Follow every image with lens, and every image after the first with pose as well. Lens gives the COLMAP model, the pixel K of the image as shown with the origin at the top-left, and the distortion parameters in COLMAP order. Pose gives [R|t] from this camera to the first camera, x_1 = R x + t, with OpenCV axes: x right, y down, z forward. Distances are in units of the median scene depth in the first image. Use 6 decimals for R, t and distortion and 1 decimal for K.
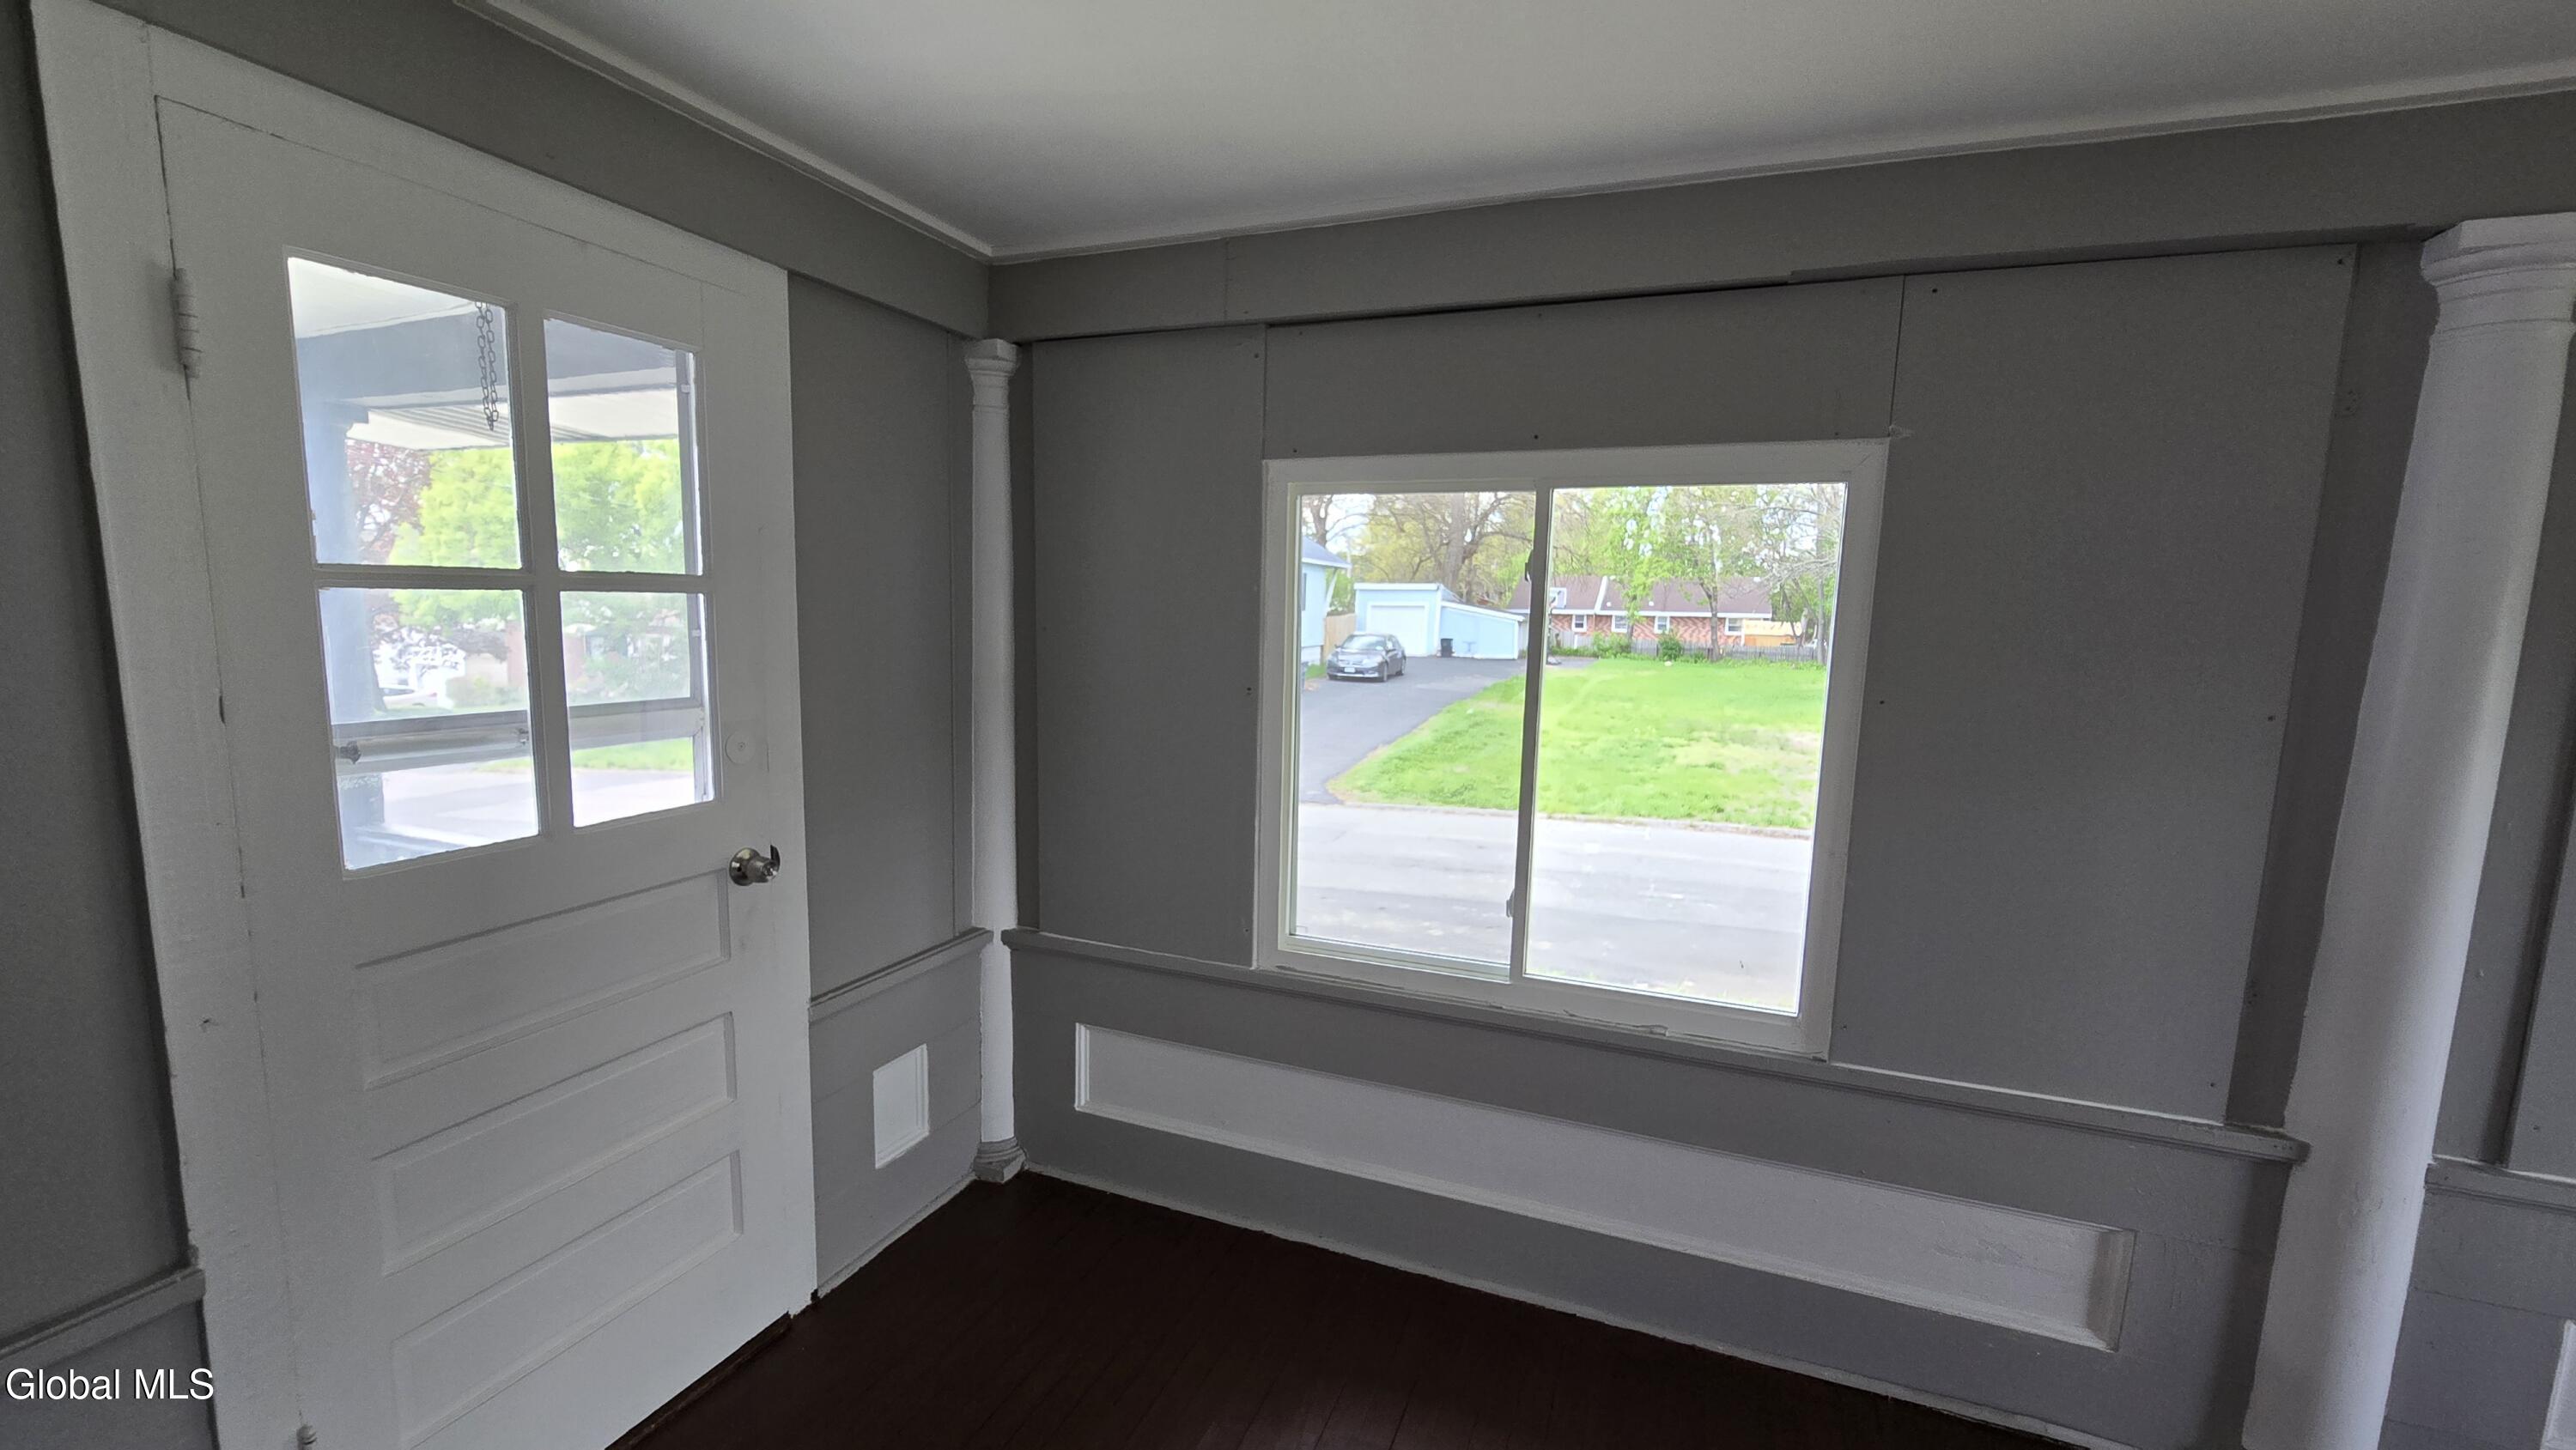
lens RADIAL K [[1057.3, 0, 1261.7], [0, 1057.3, 742.0], [0, 0, 1]] dist [-0.001839, -0.000306]
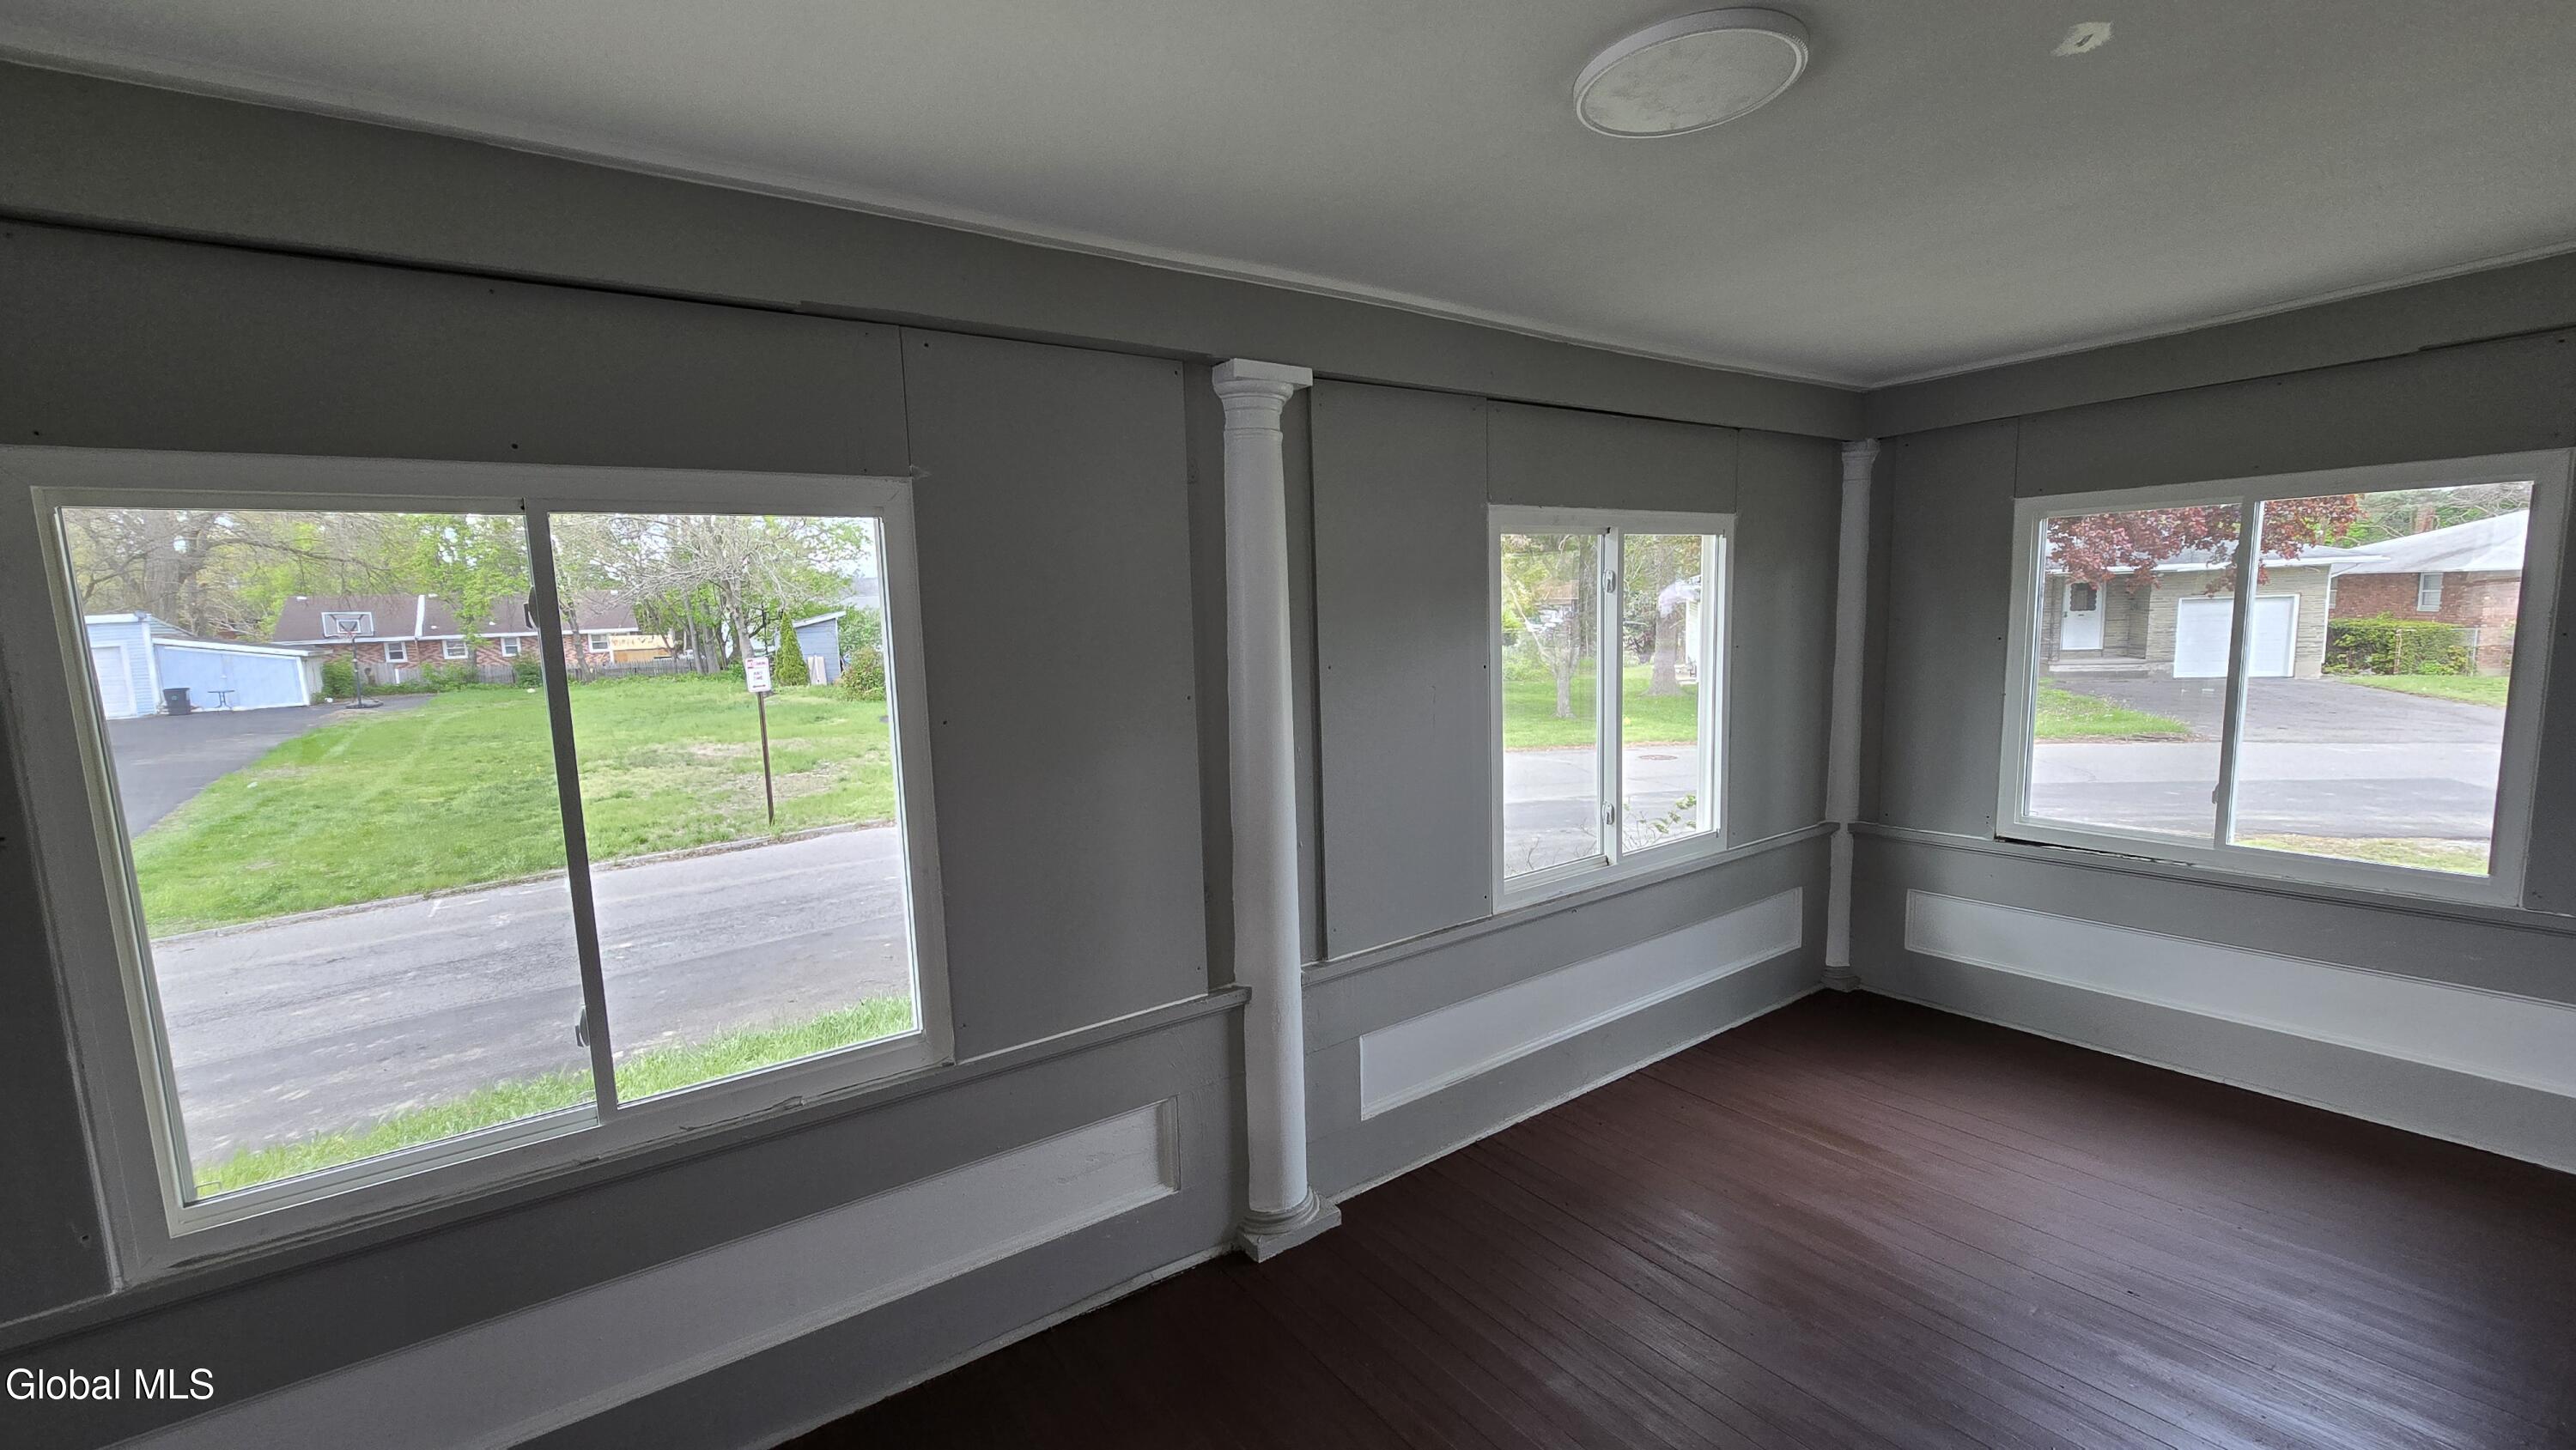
lens RADIAL K [[1050.9, 0, 1266.9], [0, 1050.9, 742.7], [0, 0, 1]] dist [-0.001505, -0.000297]
pose [[0.553911, -0.148011, 0.819314, -0.090165], [0.154710, 0.985230, 0.073390, -0.036617], [-0.818076, 0.086105, 0.568628, 0.100325]]
